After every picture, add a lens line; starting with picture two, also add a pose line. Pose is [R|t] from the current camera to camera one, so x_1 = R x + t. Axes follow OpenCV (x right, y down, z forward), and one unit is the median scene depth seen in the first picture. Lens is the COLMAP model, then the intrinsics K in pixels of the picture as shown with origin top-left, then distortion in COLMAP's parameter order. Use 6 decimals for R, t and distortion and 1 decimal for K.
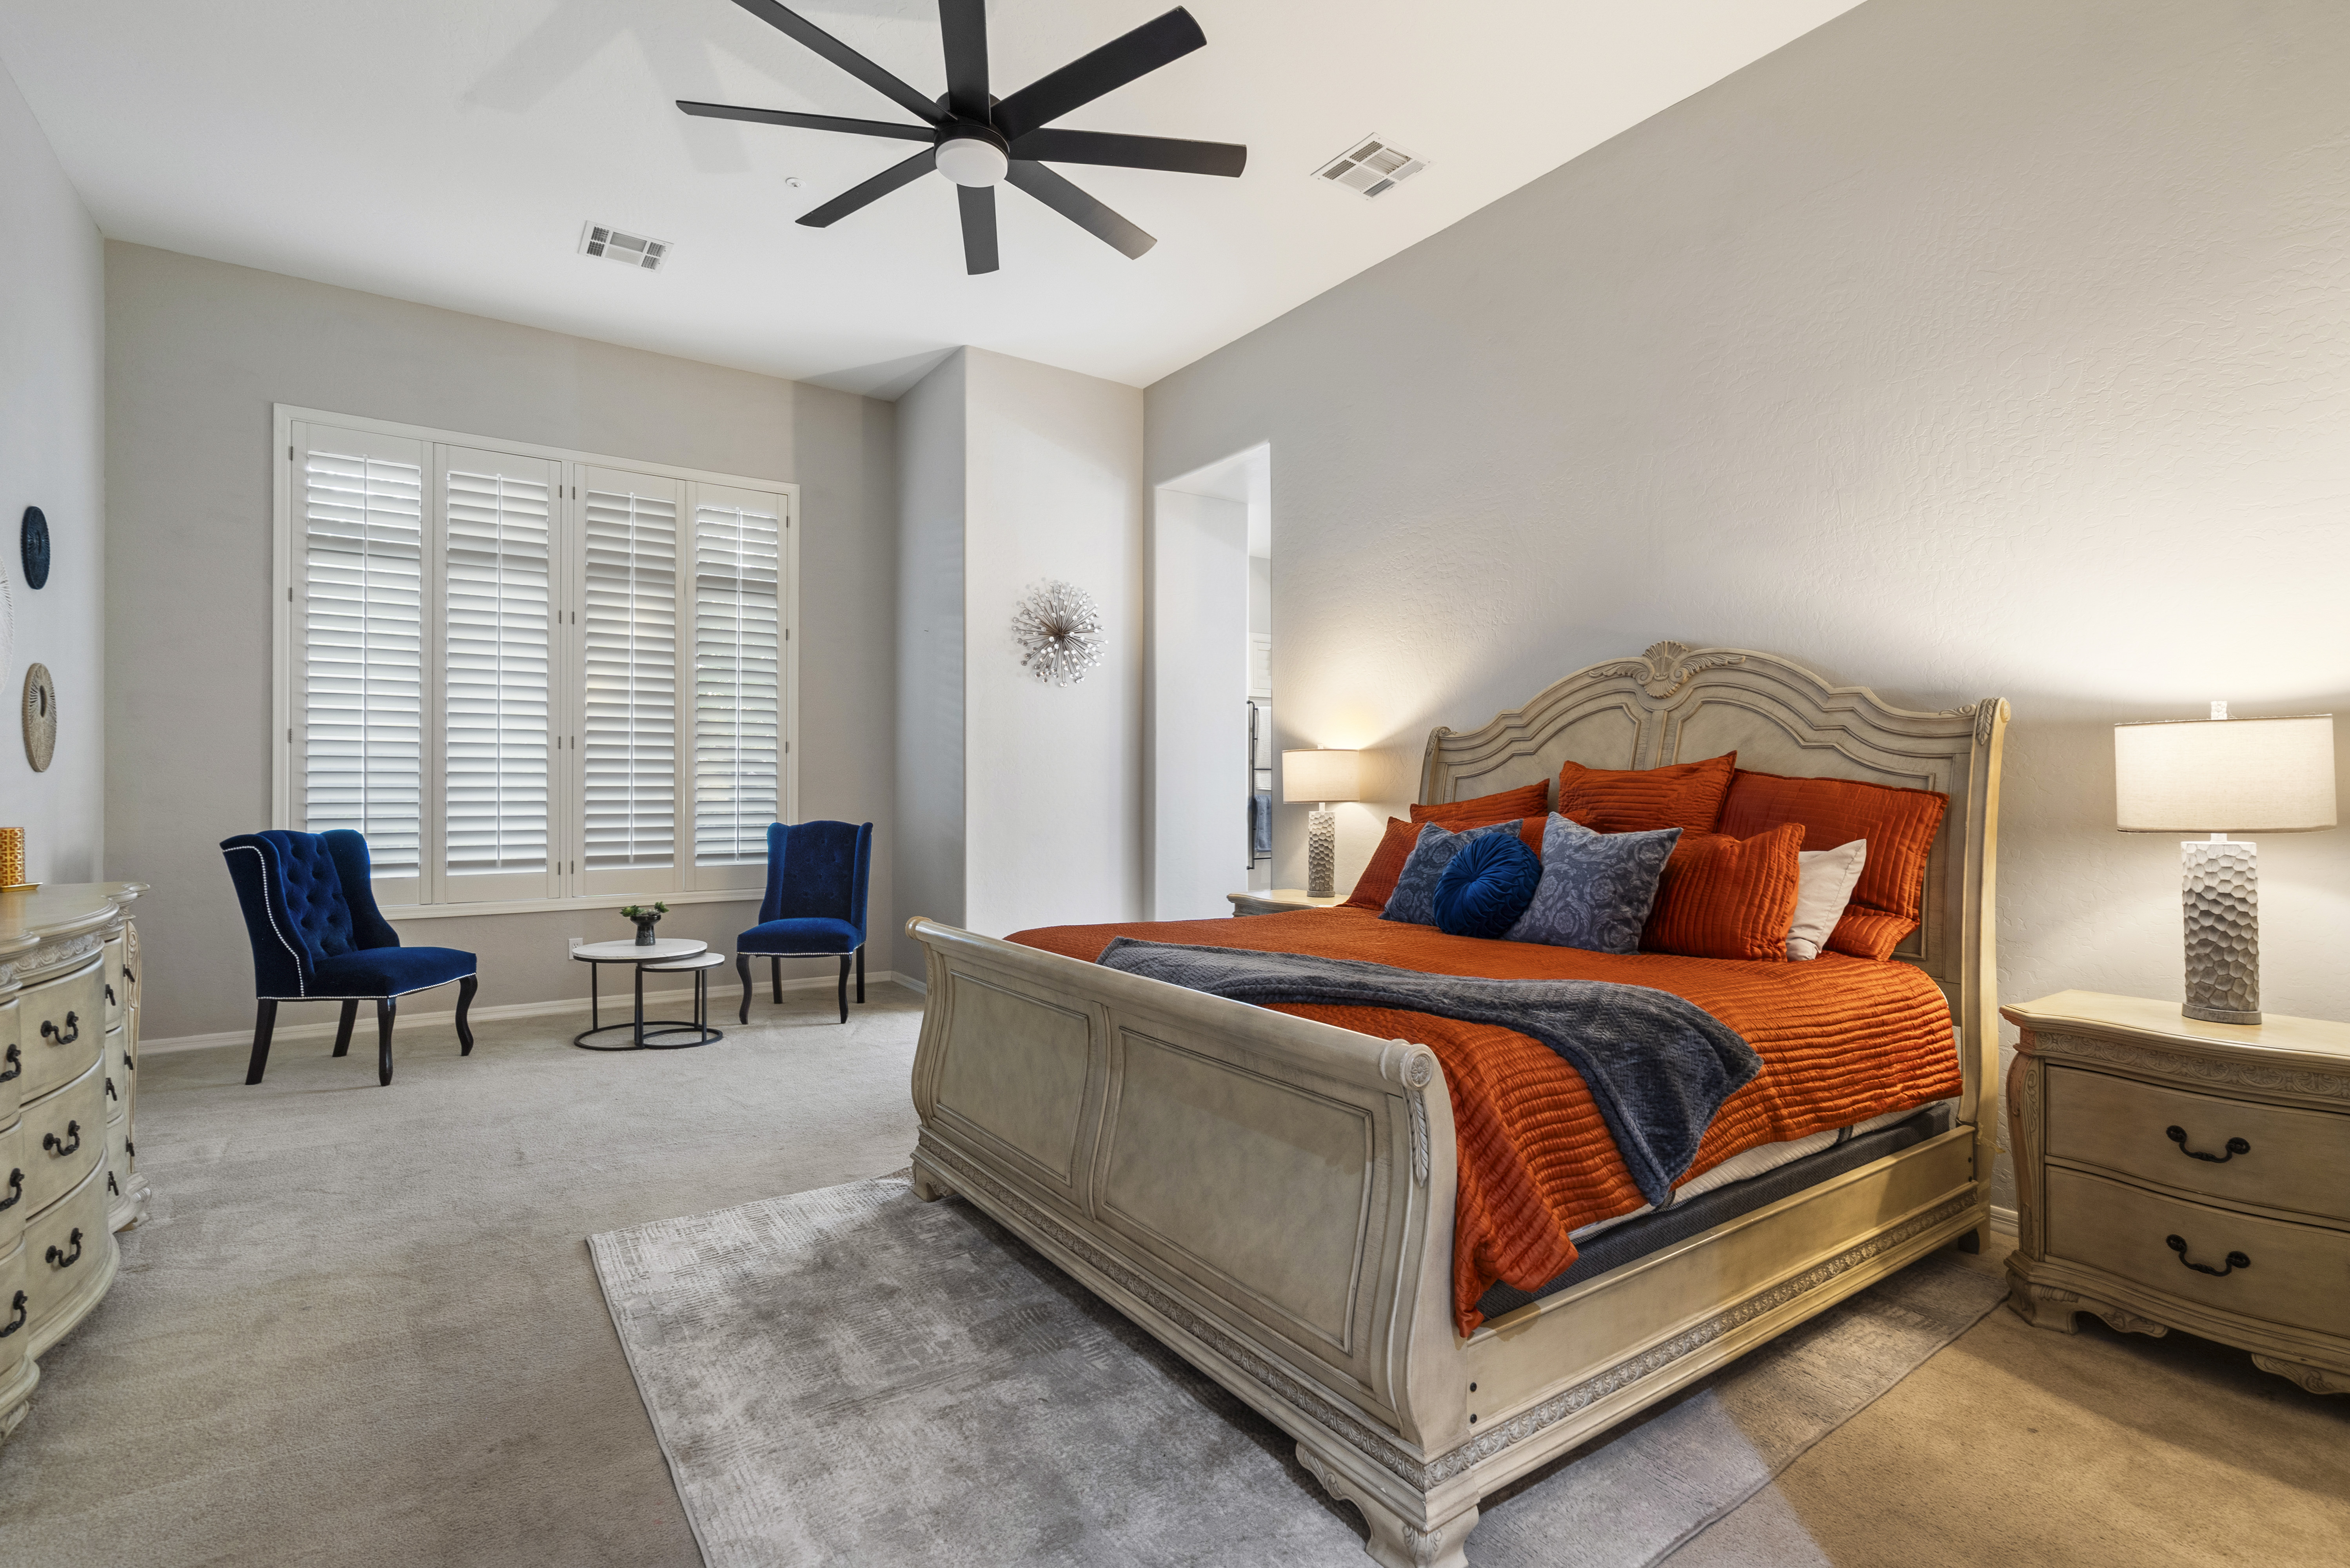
lens RADIAL K [[1073.1, 0, 1198.4], [0, 1073.1, 787.0], [0, 0, 1]] dist [-0.003034, 0.001215]
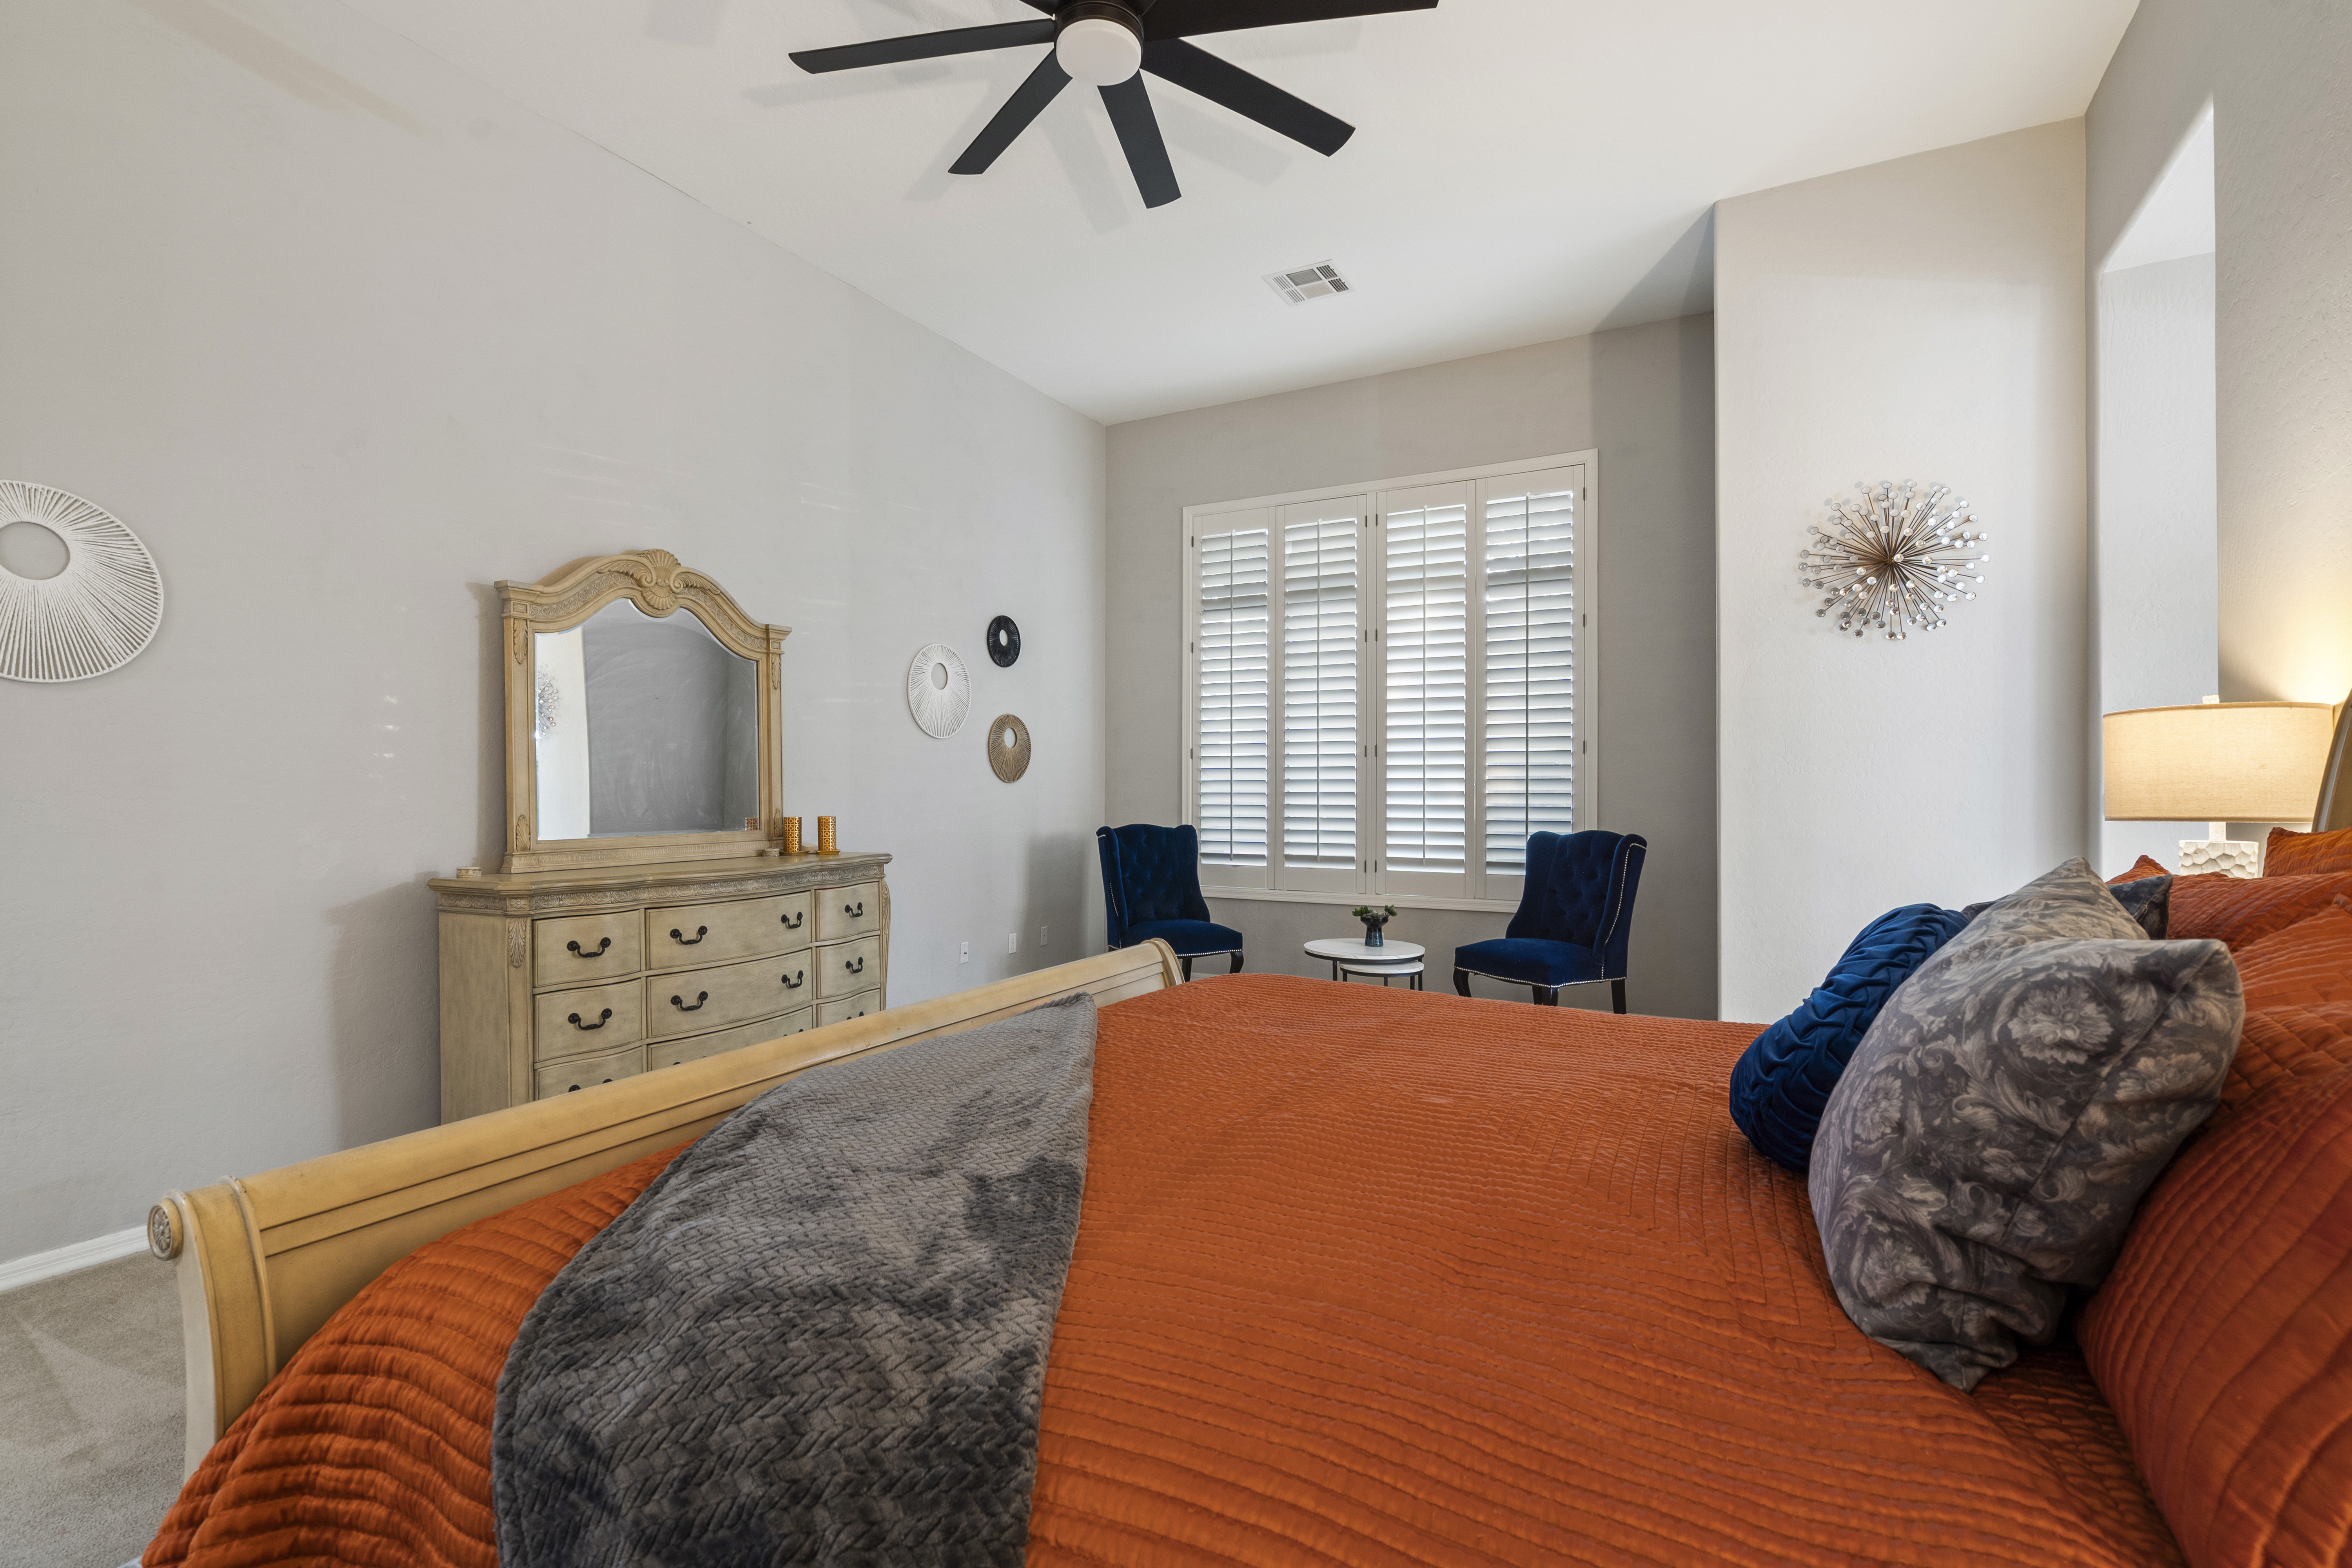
lens RADIAL K [[1074.1, 0, 1190.0], [0, 1074.1, 793.3], [0, 0, 1]] dist [-0.003034, 0.001215]
pose [[0.456925, -0.000437, -0.889505, 0.305203], [0.003153, 0.999994, 0.001128, -0.000432], [0.889500, -0.003319, 0.456923, 0.352093]]
